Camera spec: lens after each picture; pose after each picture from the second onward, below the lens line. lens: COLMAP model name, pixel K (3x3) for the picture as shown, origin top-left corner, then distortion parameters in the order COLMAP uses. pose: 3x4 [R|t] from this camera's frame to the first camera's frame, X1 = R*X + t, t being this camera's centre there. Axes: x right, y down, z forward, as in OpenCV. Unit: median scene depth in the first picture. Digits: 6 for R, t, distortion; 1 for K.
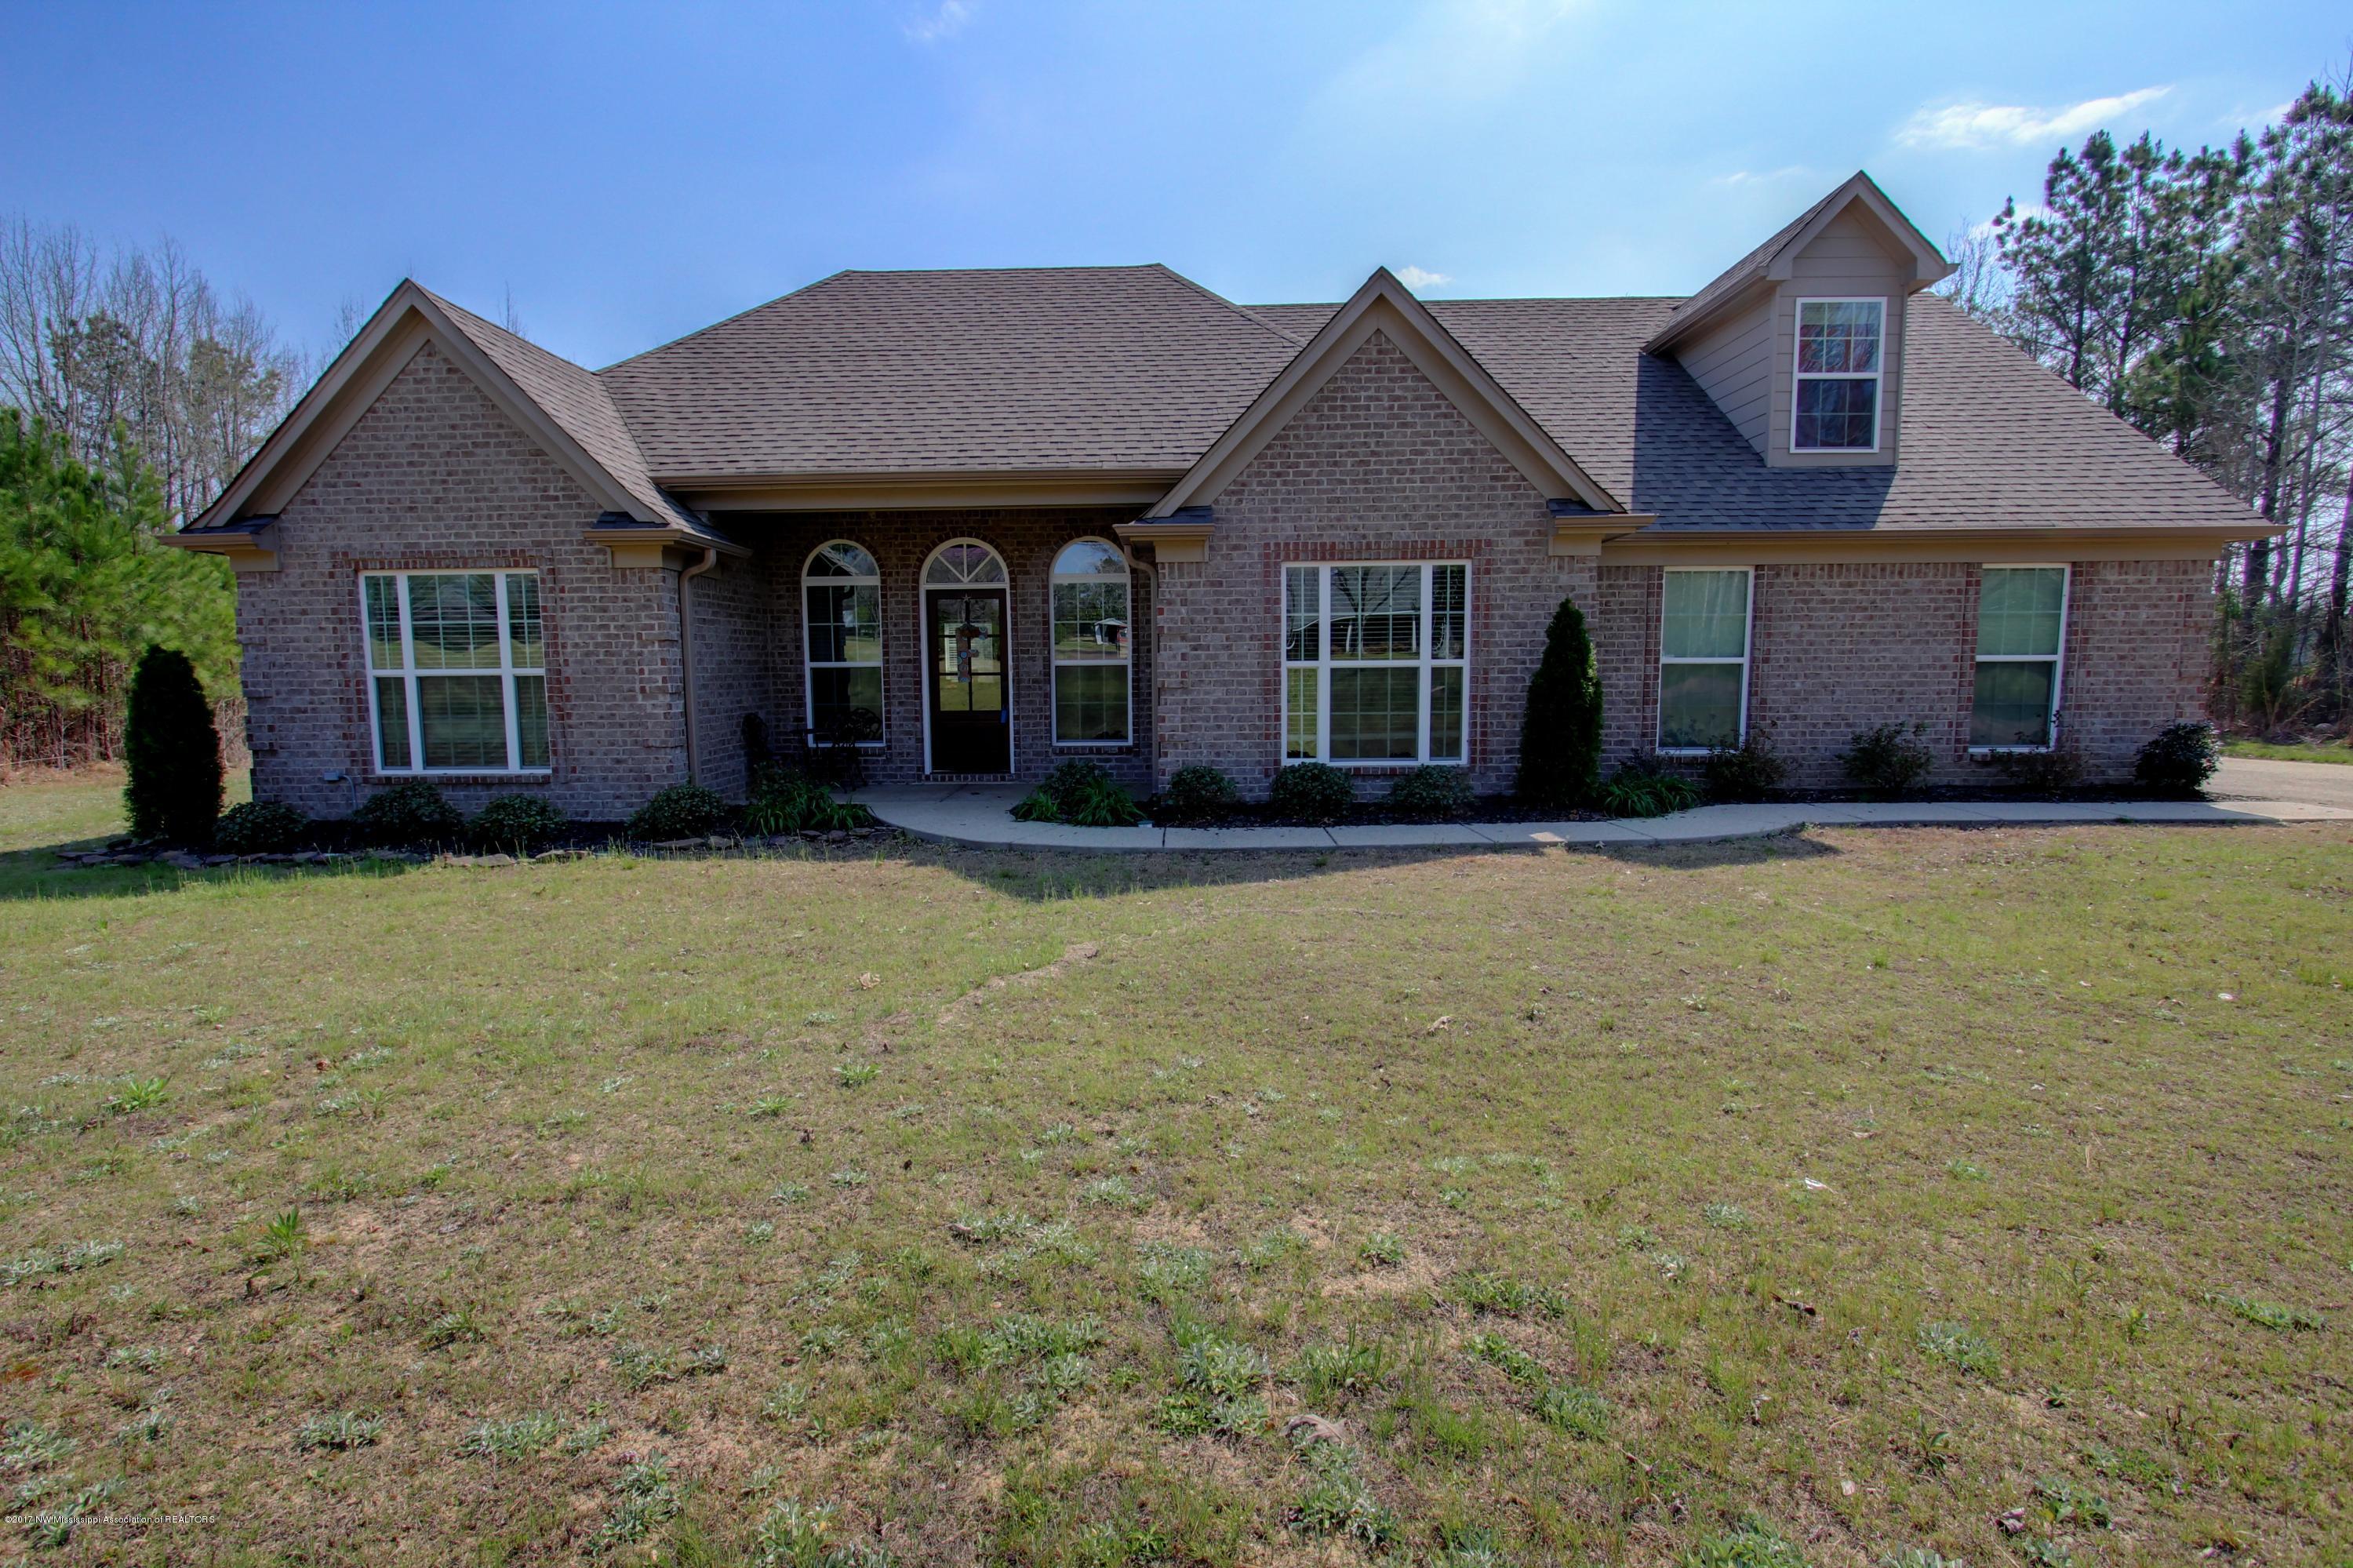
lens RADIAL K [[1081.2, 0, 1180.4], [0, 1081.2, 789.3], [0, 0, 1]] dist [-0.003993, -0.000194]
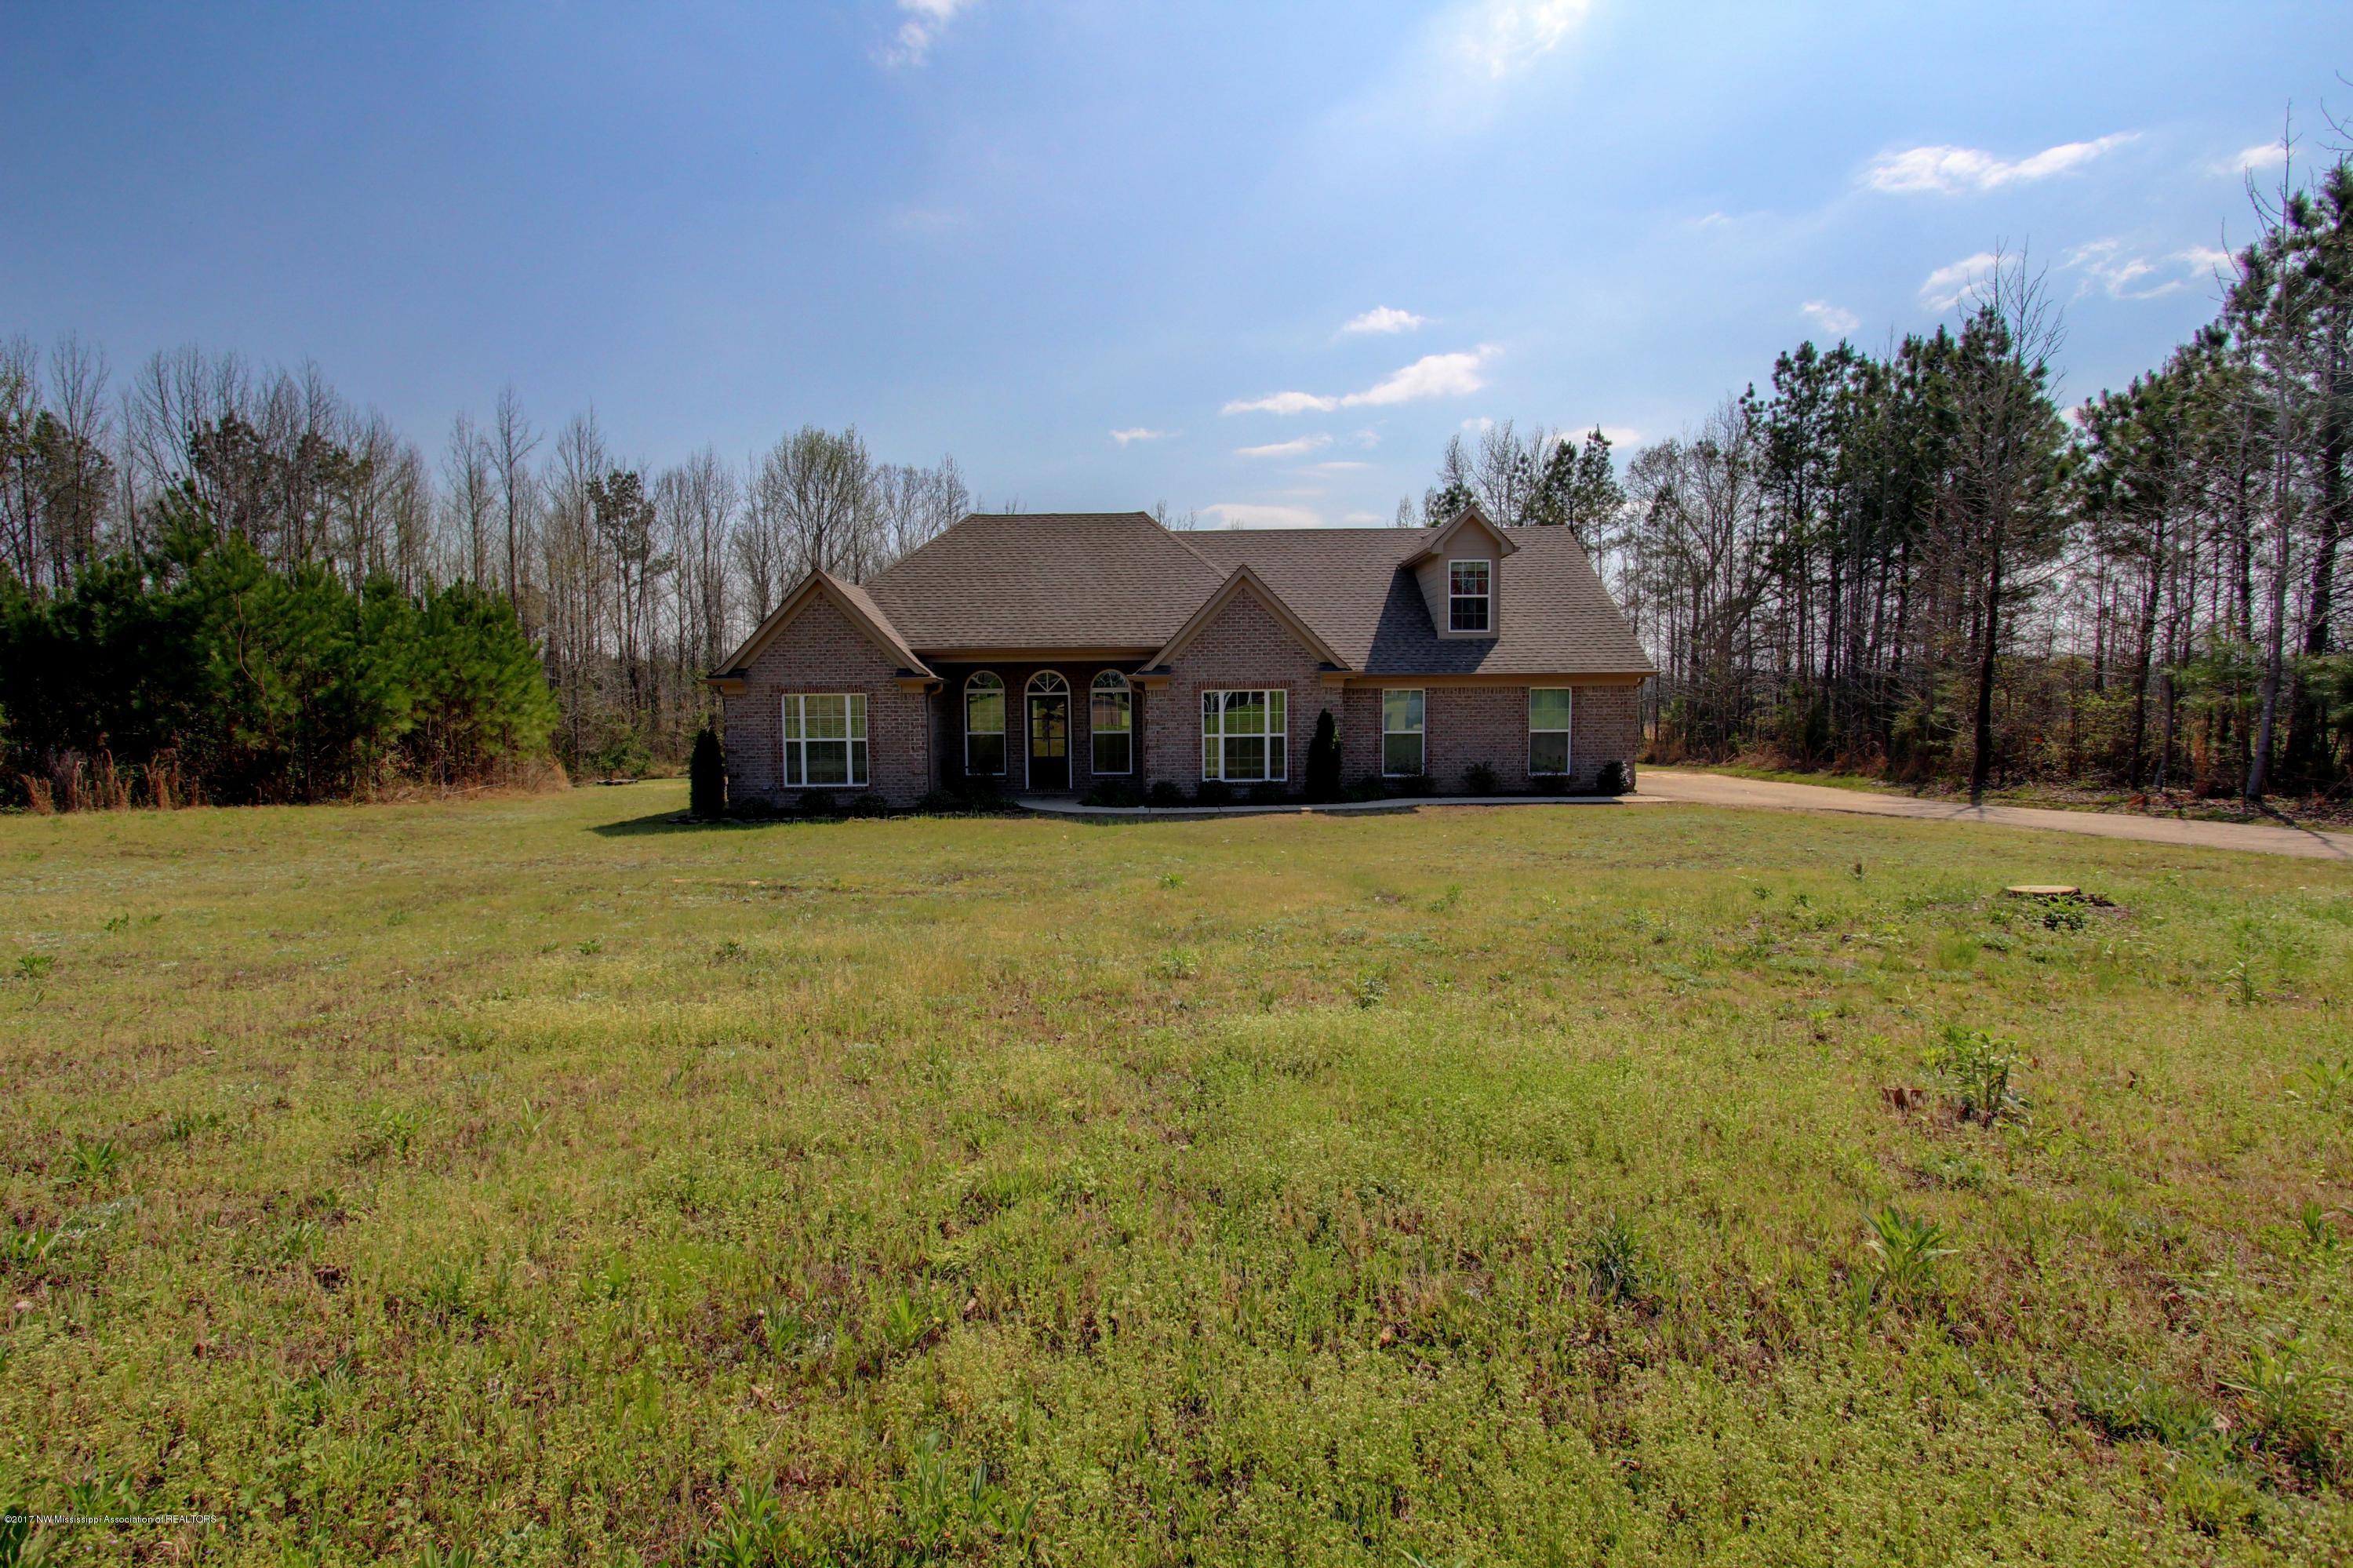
lens RADIAL K [[1081.2, 0, 1178.0], [0, 1081.2, 780.5], [0, 0, 1]] dist [-0.003993, -0.000194]
pose [[0.999730, -0.002773, 0.023071, -0.006682], [0.003819, 0.998963, -0.045380, 0.072608], [-0.022921, 0.045456, 0.998703, -1.148077]]
